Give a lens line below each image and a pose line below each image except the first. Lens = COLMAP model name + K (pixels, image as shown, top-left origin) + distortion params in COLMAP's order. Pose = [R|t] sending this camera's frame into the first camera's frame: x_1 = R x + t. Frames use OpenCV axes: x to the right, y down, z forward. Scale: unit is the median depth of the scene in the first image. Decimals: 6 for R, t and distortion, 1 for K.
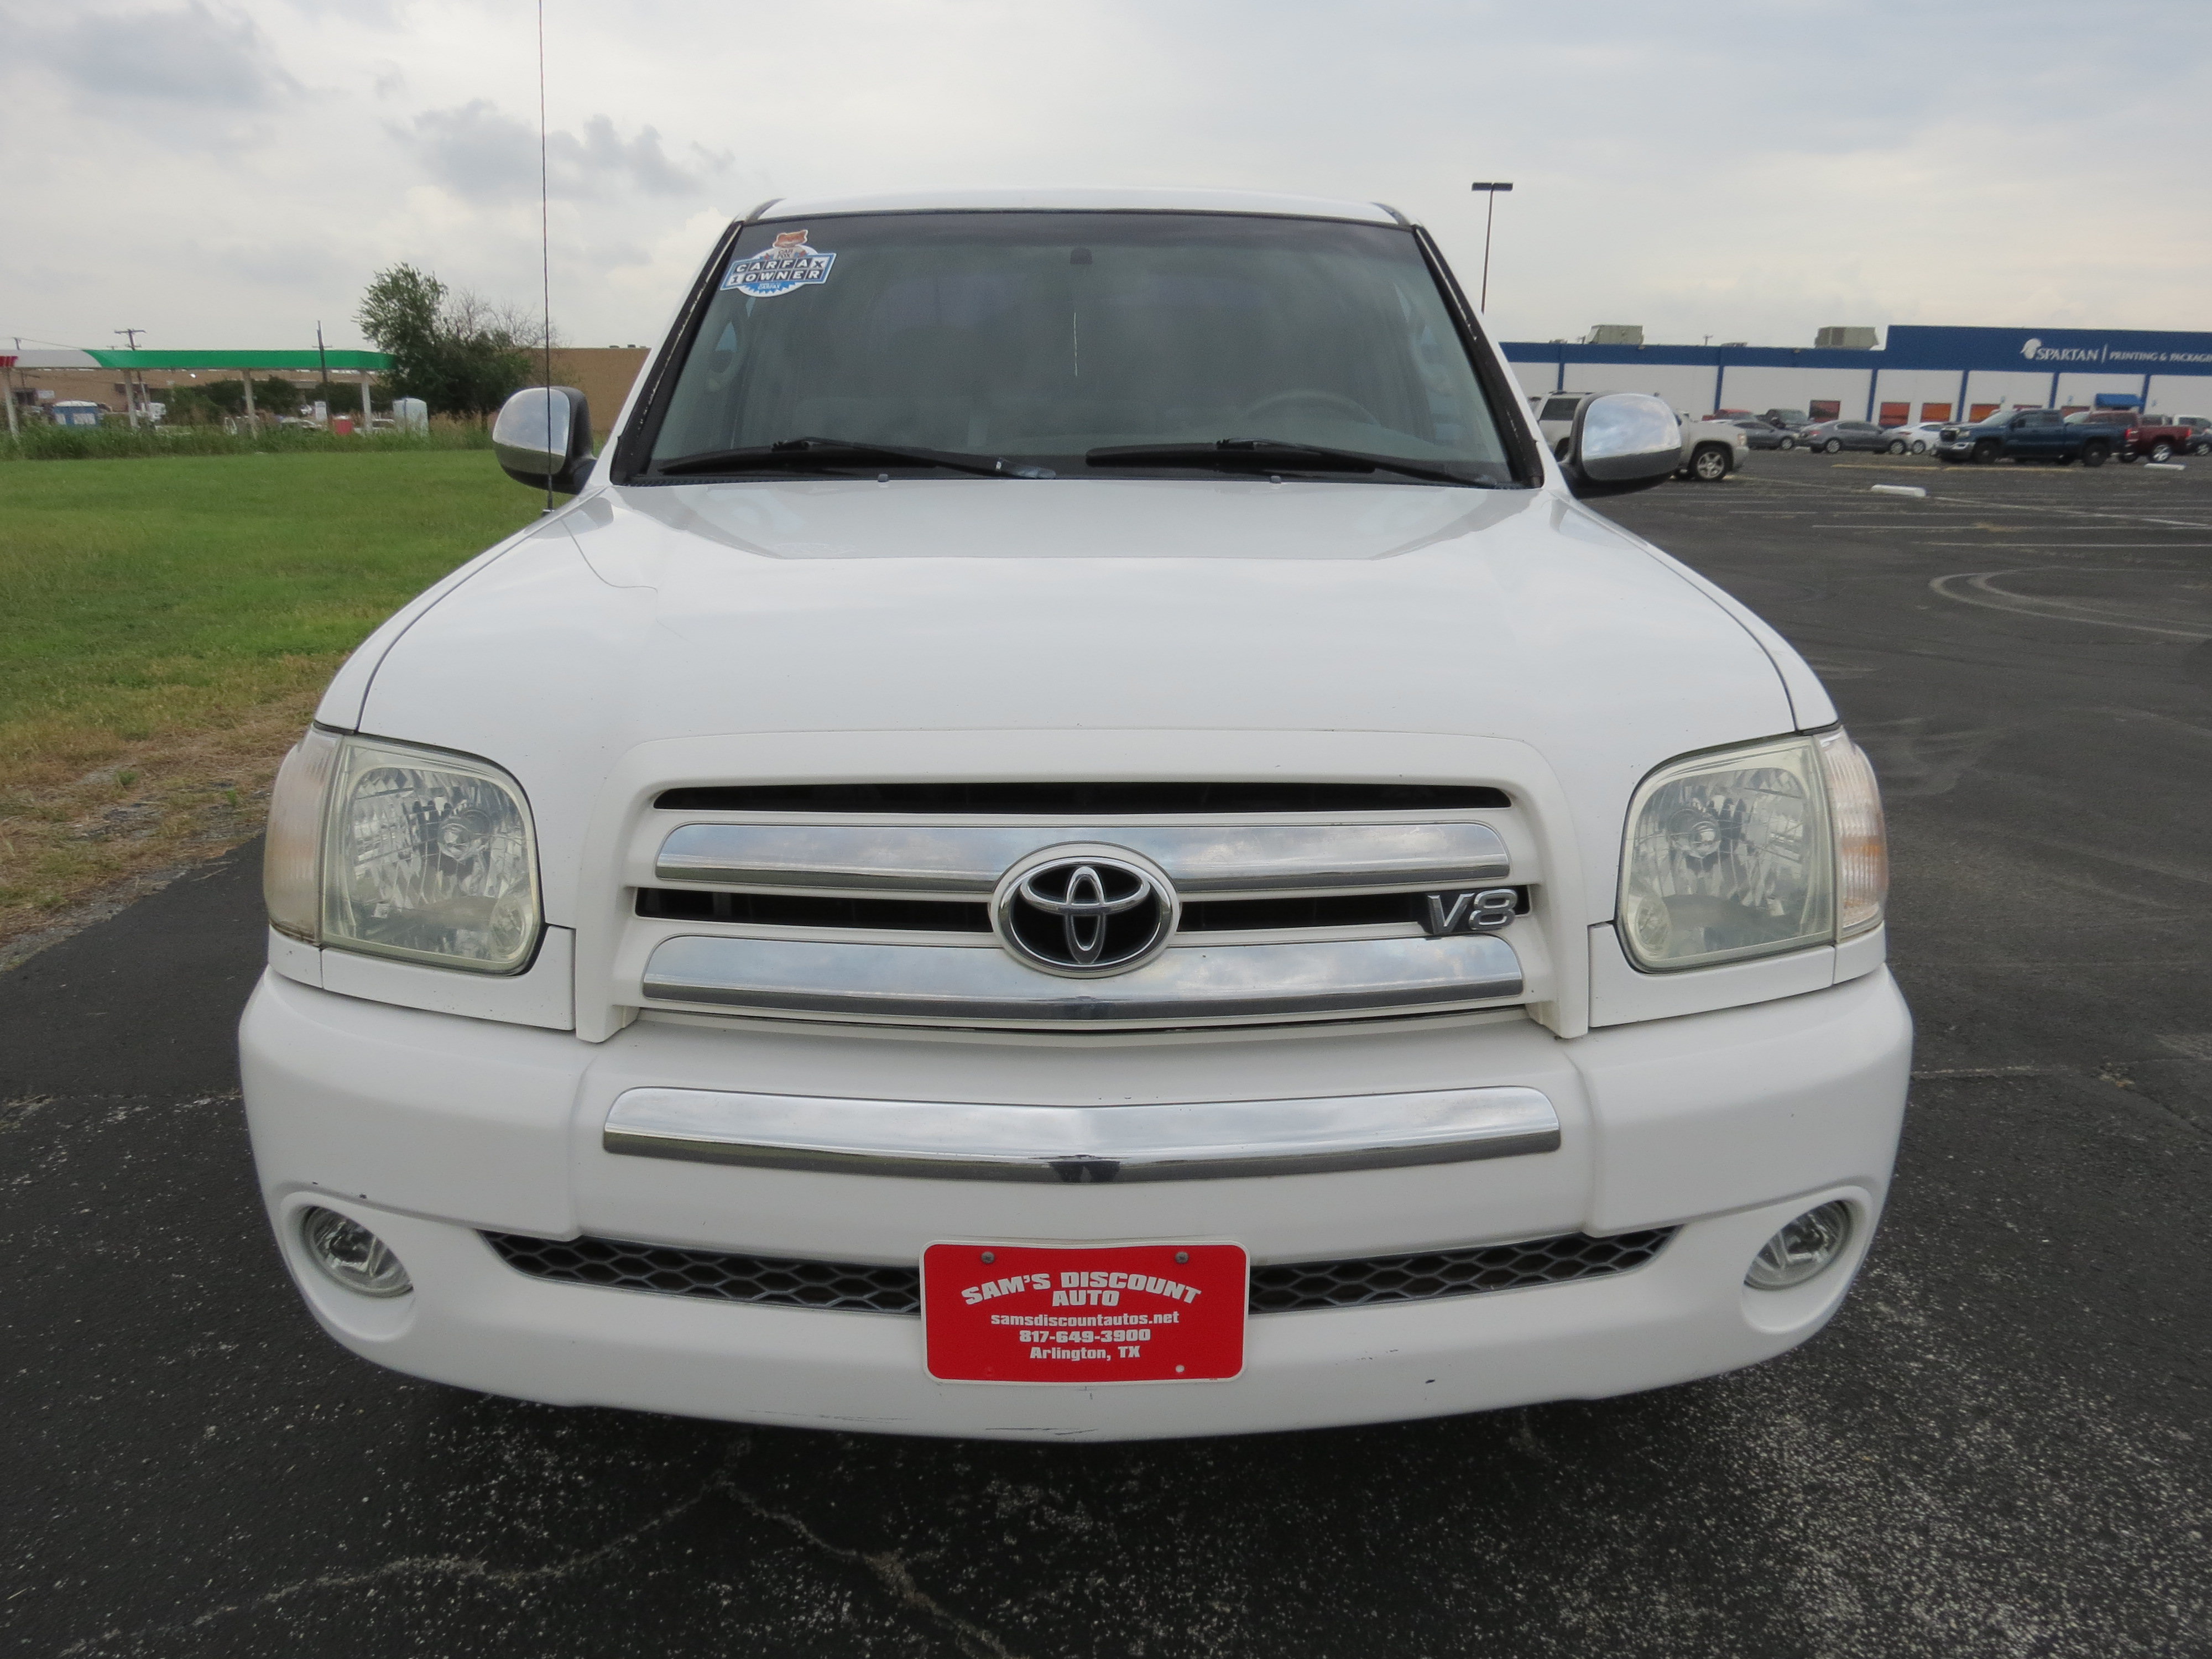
lens RADIAL K [[1571.6, 0, 1113.0], [0, 1571.6, 830.0], [0, 0, 1]] dist [-0.042840, 0.013466]
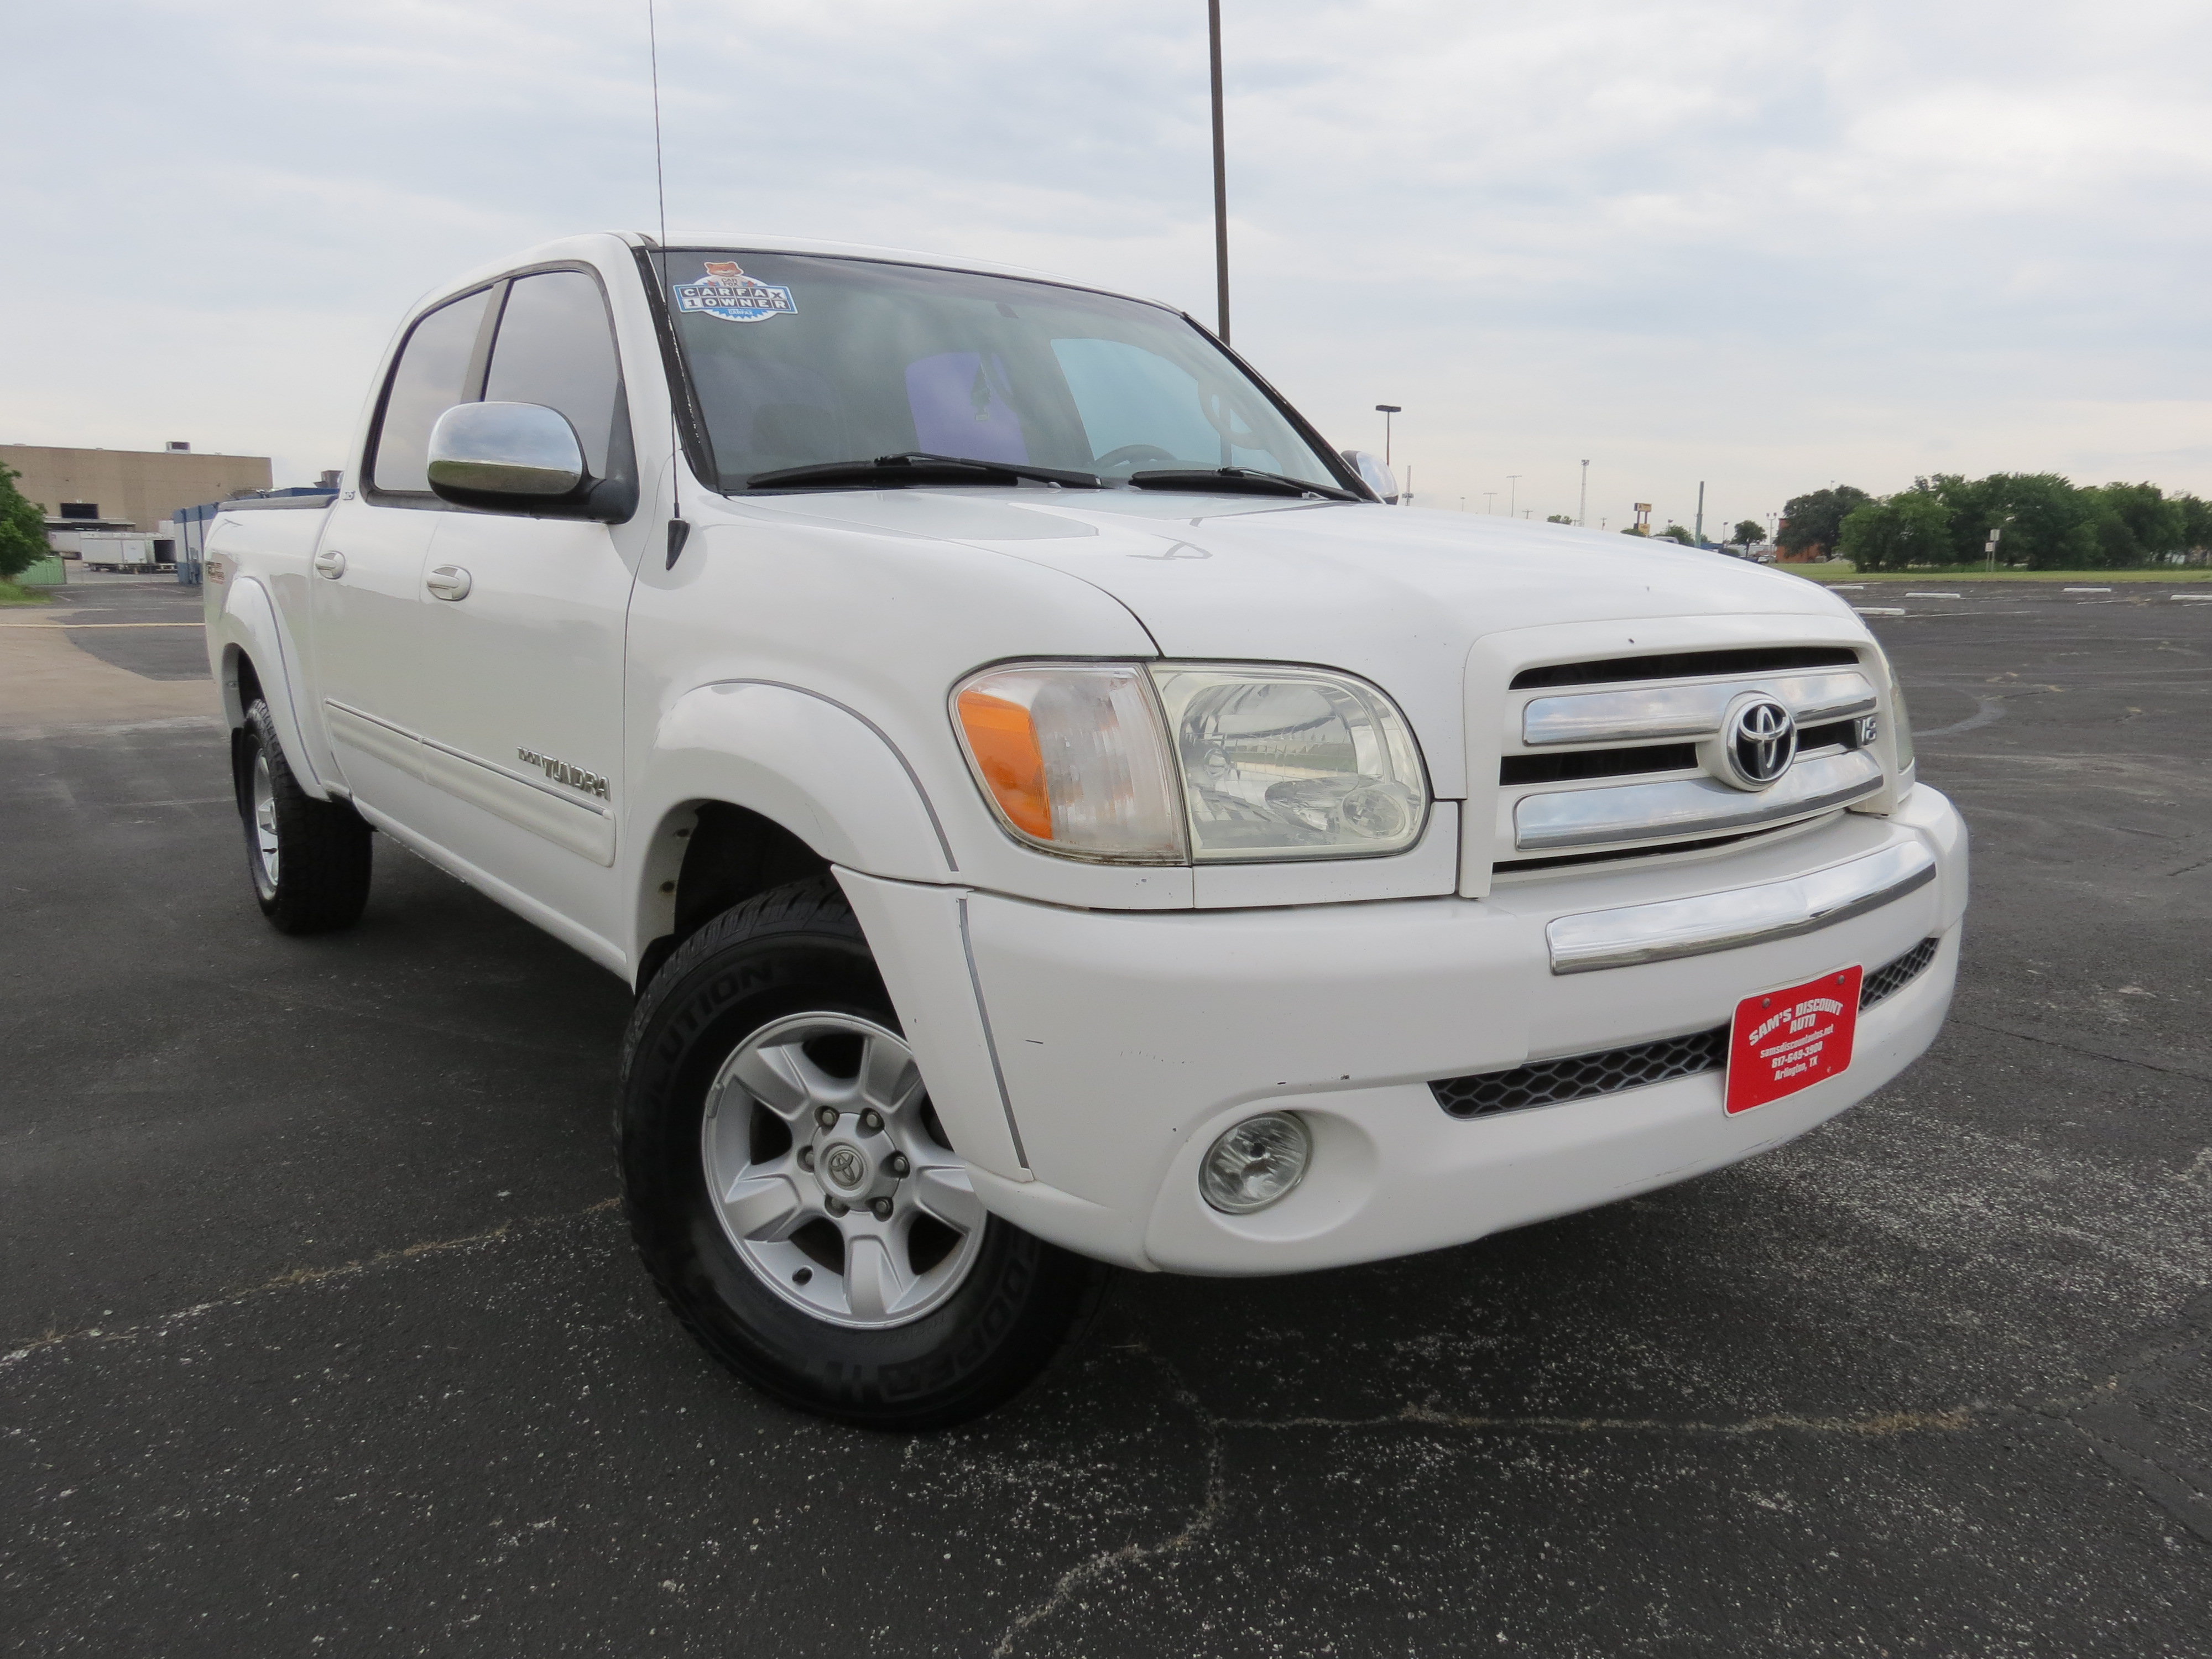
lens RADIAL K [[1571.6, 0, 1117.7], [0, 1571.6, 829.6], [0, 0, 1]] dist [-0.042840, 0.013466]
pose [[0.807043, -0.104460, 0.581180, -1.222095], [0.156170, 0.986941, -0.039472, 0.091288], [-0.569467, 0.122618, 0.812817, 0.213673]]
